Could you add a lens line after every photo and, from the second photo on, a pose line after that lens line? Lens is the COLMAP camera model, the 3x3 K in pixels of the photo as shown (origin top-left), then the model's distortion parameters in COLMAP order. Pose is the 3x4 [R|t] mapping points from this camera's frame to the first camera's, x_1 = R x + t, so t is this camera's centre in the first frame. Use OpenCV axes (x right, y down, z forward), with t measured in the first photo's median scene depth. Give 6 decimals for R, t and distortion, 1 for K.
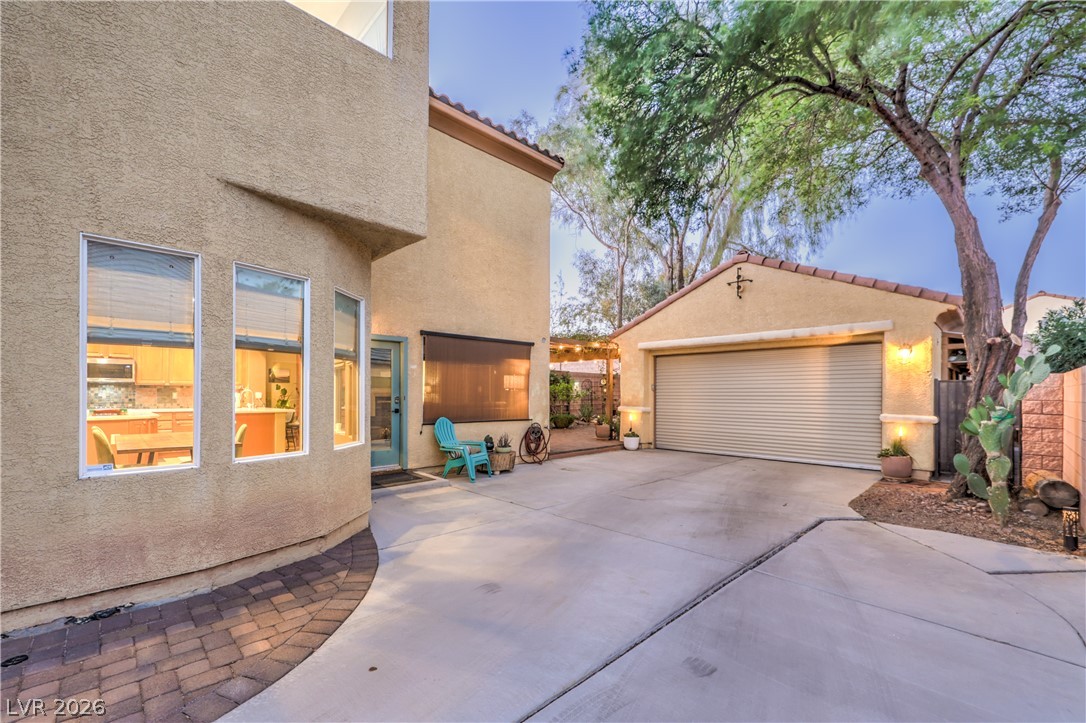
lens RADIAL K [[442.7, 0, 549.1], [0, 442.7, 361.3], [0, 0, 1]] dist [-0.003636, 0.000051]
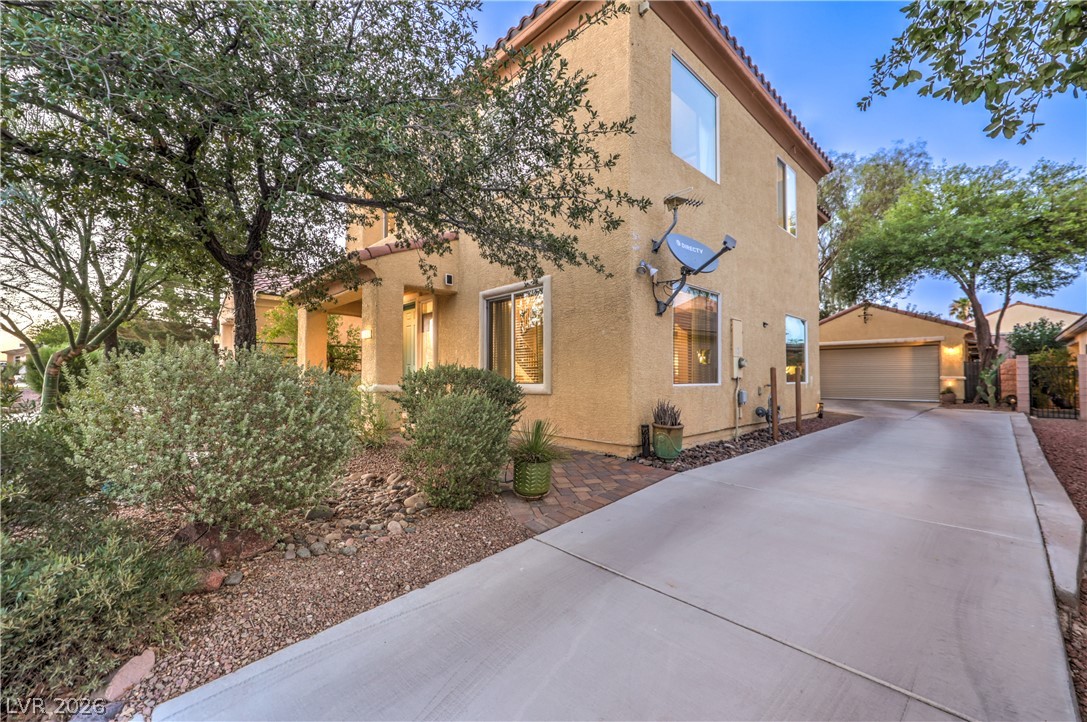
lens RADIAL K [[443.1, 0, 541.9], [0, 443.1, 335.2], [0, 0, 1]] dist [-0.003636, 0.000051]
pose [[0.999986, -0.005233, 0.001058, -1.500534], [0.005257, 0.999689, -0.024390, -0.056899], [-0.000930, 0.024395, 0.999702, -1.476768]]
